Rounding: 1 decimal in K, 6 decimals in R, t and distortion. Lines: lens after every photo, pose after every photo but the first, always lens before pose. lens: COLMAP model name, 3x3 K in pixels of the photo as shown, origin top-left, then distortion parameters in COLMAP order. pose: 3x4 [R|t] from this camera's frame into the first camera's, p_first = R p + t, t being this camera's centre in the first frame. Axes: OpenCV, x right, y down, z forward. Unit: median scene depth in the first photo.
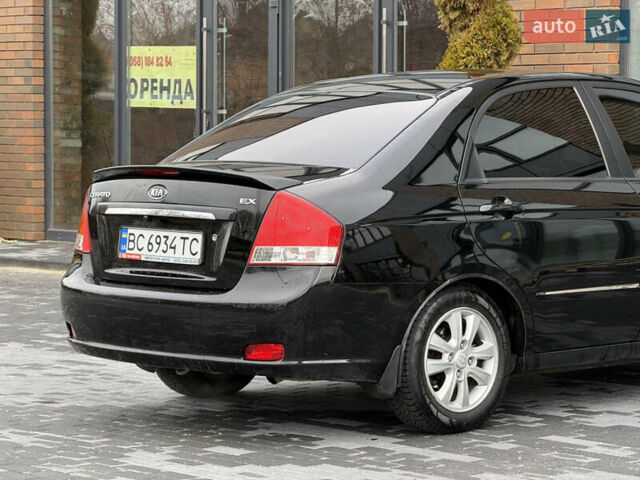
lens RADIAL K [[2558.4, 0, 318.6], [0, 2558.4, 241.2], [0, 0, 1]] dist [0.400358, 0.000000]
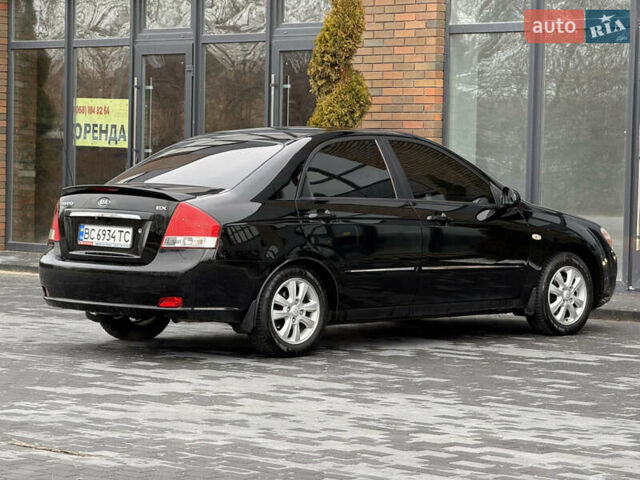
lens RADIAL K [[2558.4, 0, 333.0], [0, 2558.4, 197.0], [0, 0, 1]] dist [0.400358, 0.000000]
pose [[0.999181, 0.014352, 0.037840, 0.018130], [-0.013241, 0.999479, -0.029426, 0.022145], [-0.038242, 0.028901, 0.998850, -0.582029]]
